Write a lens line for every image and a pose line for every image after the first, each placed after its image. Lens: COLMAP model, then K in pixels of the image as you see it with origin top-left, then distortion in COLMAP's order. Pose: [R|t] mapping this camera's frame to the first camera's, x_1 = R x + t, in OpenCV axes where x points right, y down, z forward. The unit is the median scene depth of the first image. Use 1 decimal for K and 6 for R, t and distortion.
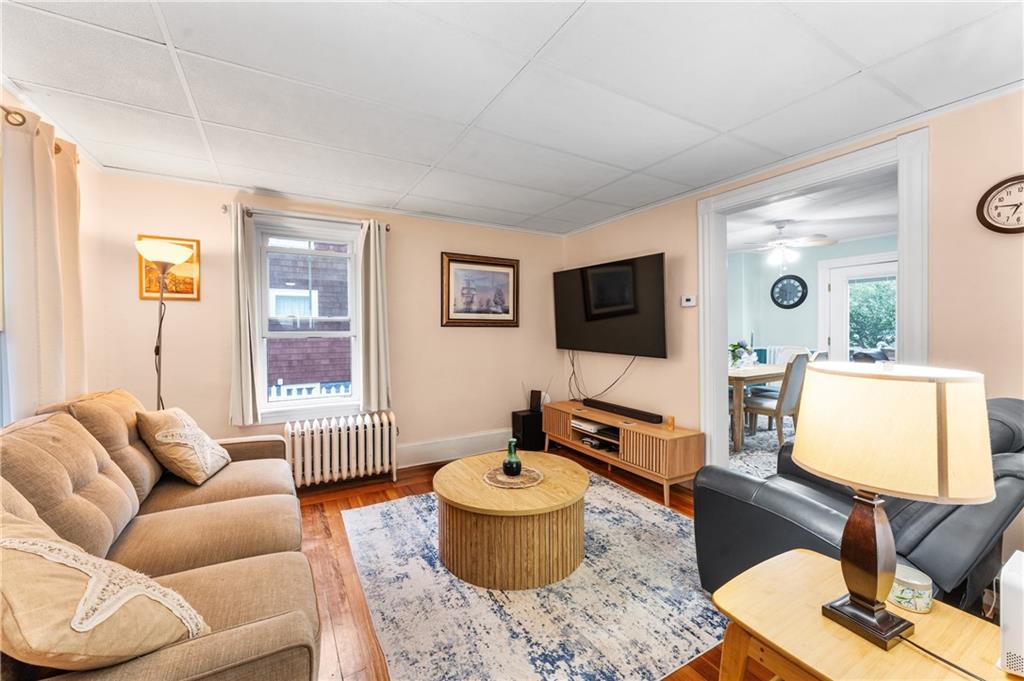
lens RADIAL K [[405.4, 0, 509.7], [0, 405.4, 335.3], [0, 0, 1]] dist [-0.000091, -0.000355]
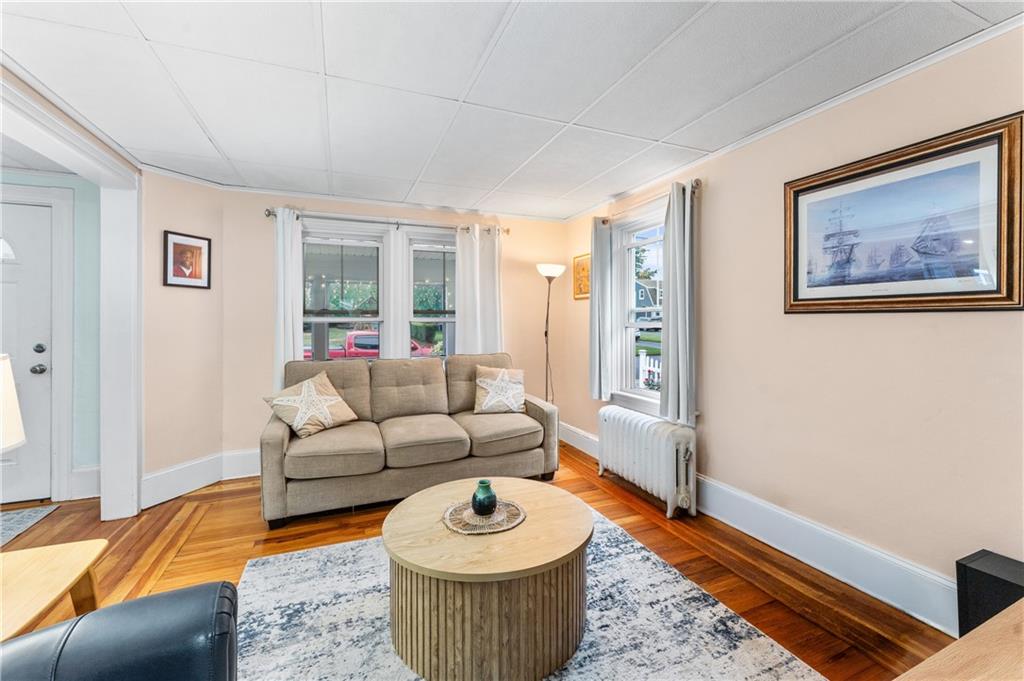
lens RADIAL K [[414.0, 0, 507.7], [0, 414.0, 322.1], [0, 0, 1]] dist [-0.000512, -0.000114]
pose [[-0.131608, 0.005236, -0.991288, 0.530790], [-0.007629, 0.999951, 0.006294, -0.011745], [0.991272, 0.008391, -0.131562, 0.793695]]
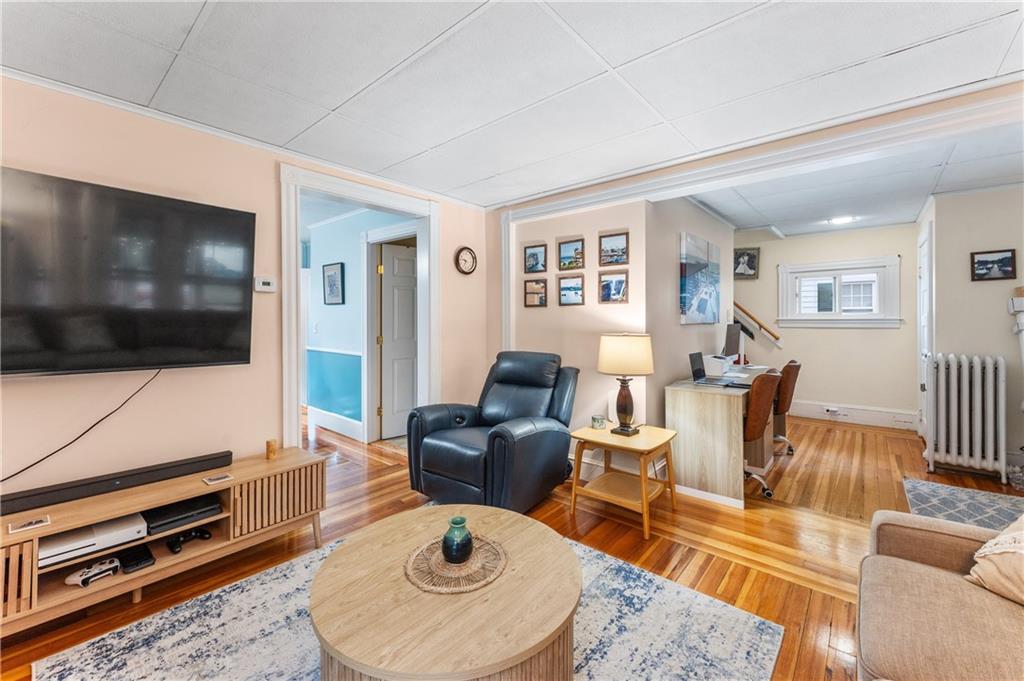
lens RADIAL K [[414.6, 0, 507.9], [0, 414.6, 313.8], [0, 0, 1]] dist [-0.000613, -0.000491]
pose [[-0.328176, 0.020023, 0.944404, -0.427854], [0.019519, 0.999706, -0.014413, -0.009069], [-0.944415, 0.013704, -0.328470, 0.783228]]
